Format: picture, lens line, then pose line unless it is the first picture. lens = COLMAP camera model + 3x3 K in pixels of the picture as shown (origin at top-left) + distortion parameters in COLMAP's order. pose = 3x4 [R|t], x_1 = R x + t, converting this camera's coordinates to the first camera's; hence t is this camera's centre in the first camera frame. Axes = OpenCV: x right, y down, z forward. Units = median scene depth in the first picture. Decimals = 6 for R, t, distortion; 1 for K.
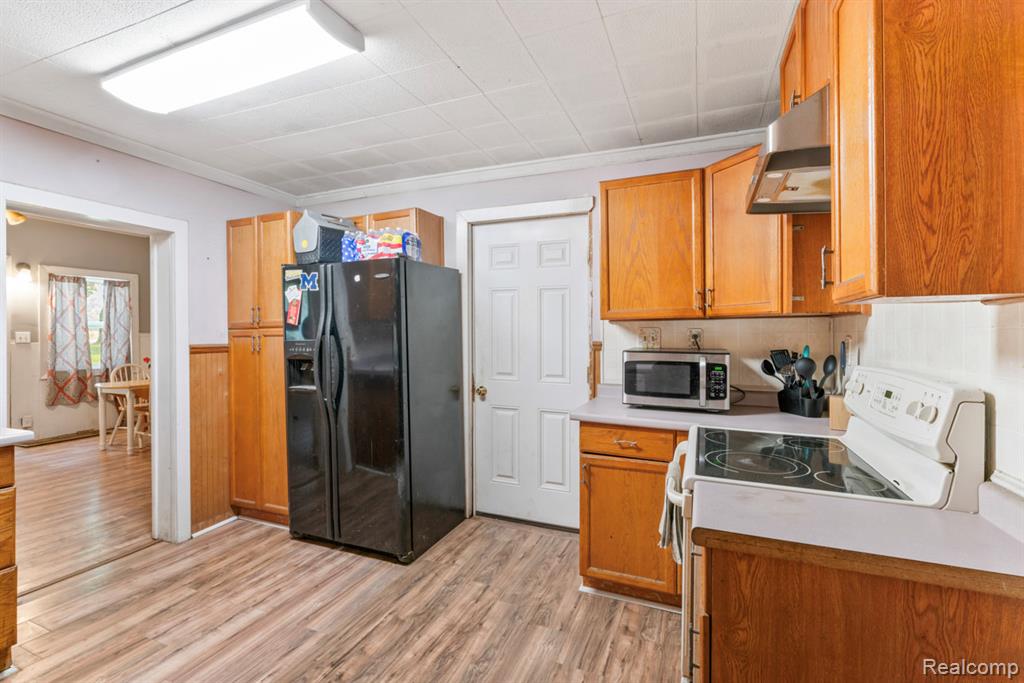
lens RADIAL K [[455.2, 0, 509.5], [0, 455.2, 333.3], [0, 0, 1]] dist [-0.004700, -0.000481]
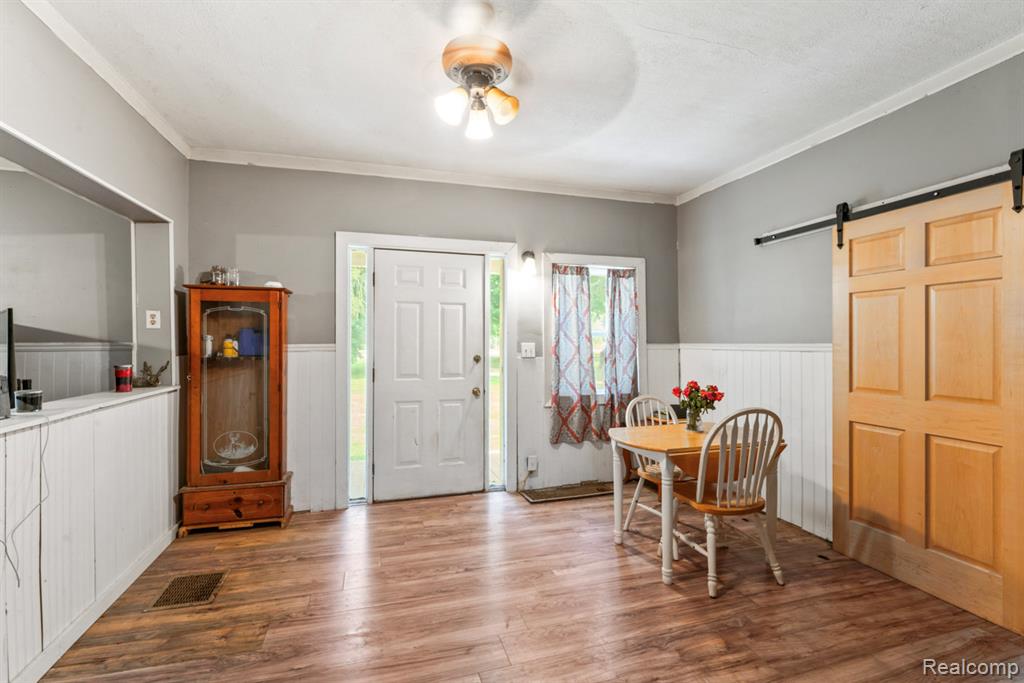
lens RADIAL K [[455.2, 0, 513.7], [0, 455.2, 341.7], [0, 0, 1]] dist [-0.004700, -0.000481]
pose [[0.642786, -0.003245, -0.766039, -0.474865], [0.002559, 0.999995, -0.002089, -0.003157], [0.766041, -0.000617, 0.642791, 0.459746]]
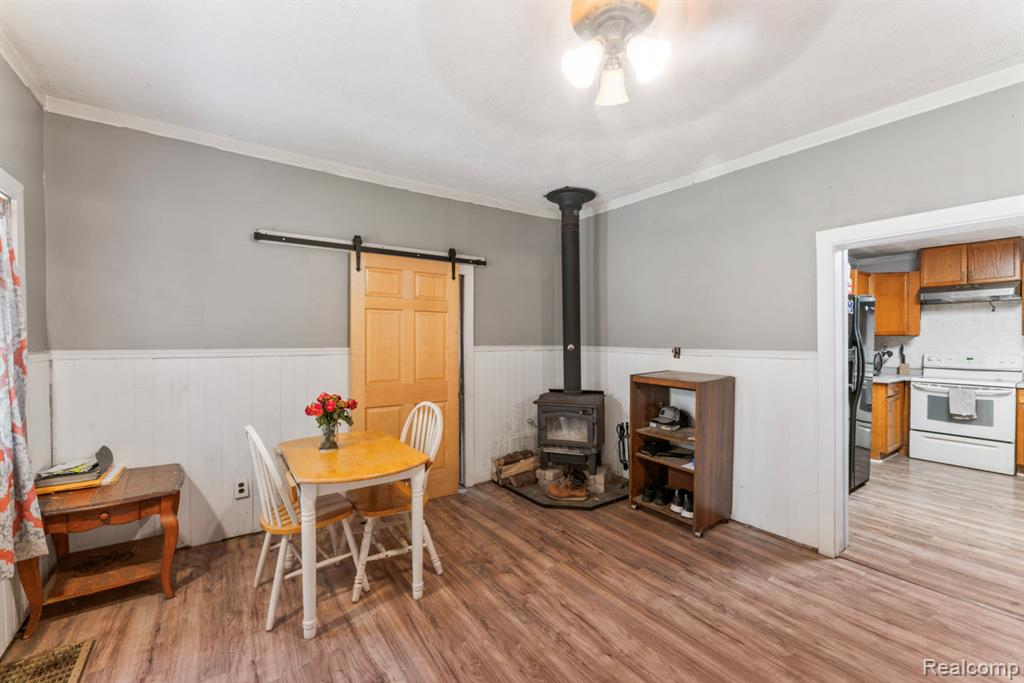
lens RADIAL K [[412.5, 0, 506.9], [0, 412.5, 345.3], [0, 0, 1]] dist [-0.001073, 0.000216]
pose [[0.543458, -0.005380, 0.839419, -0.989722], [0.010837, 0.999941, -0.000608, -0.001855], [-0.839366, 0.009427, 0.543484, 0.577891]]
